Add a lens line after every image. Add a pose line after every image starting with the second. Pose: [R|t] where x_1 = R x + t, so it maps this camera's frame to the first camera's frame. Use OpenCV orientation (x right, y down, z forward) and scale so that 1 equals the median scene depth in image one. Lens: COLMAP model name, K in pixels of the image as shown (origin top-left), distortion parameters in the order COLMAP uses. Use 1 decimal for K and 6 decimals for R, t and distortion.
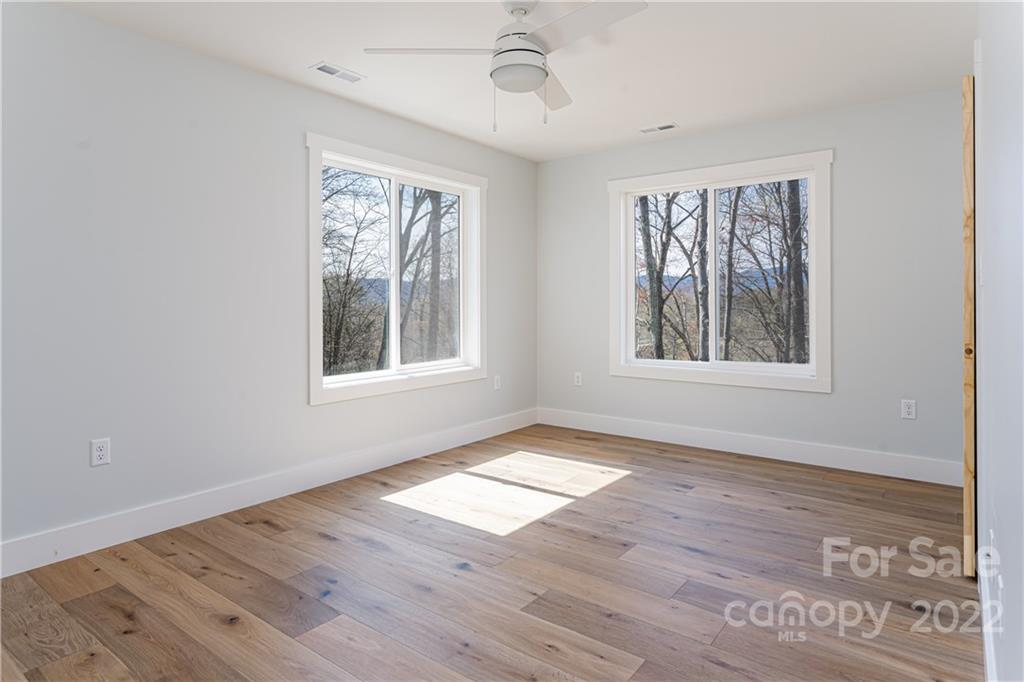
lens RADIAL K [[587.8, 0, 541.2], [0, 587.8, 305.7], [0, 0, 1]] dist [-0.000281, -0.000461]
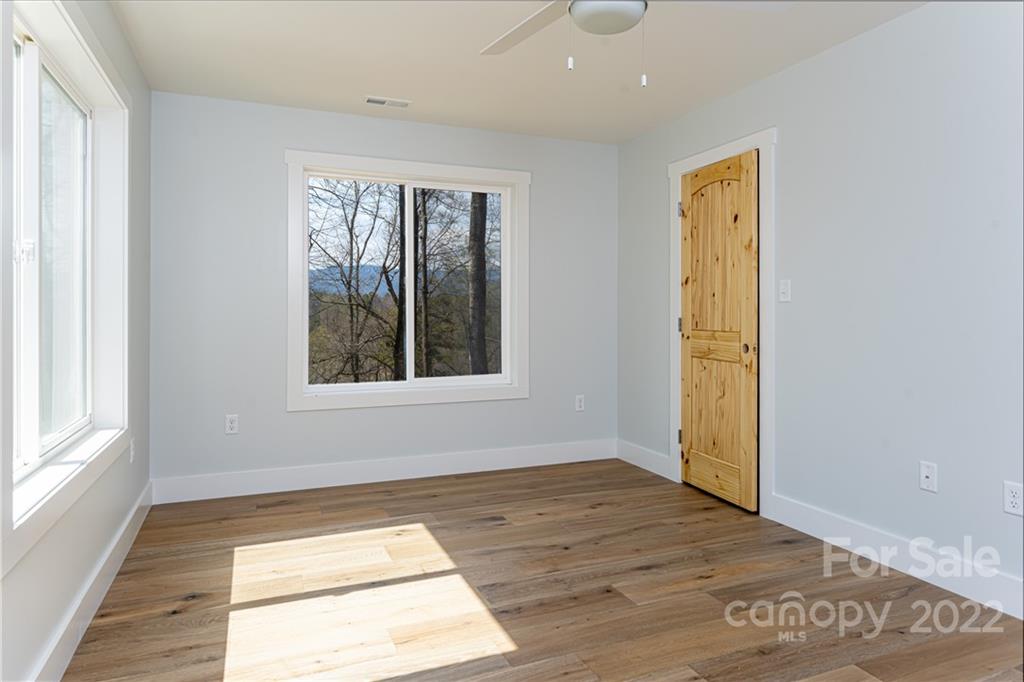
lens RADIAL K [[611.5, 0, 511.6], [0, 611.5, 313.7], [0, 0, 1]] dist [-0.001318, -0.002110]
pose [[0.523051, 0.009315, 0.852250, -0.614673], [0.003973, 0.999903, -0.013367, 0.013917], [-0.852292, 0.010378, 0.522963, 0.579025]]
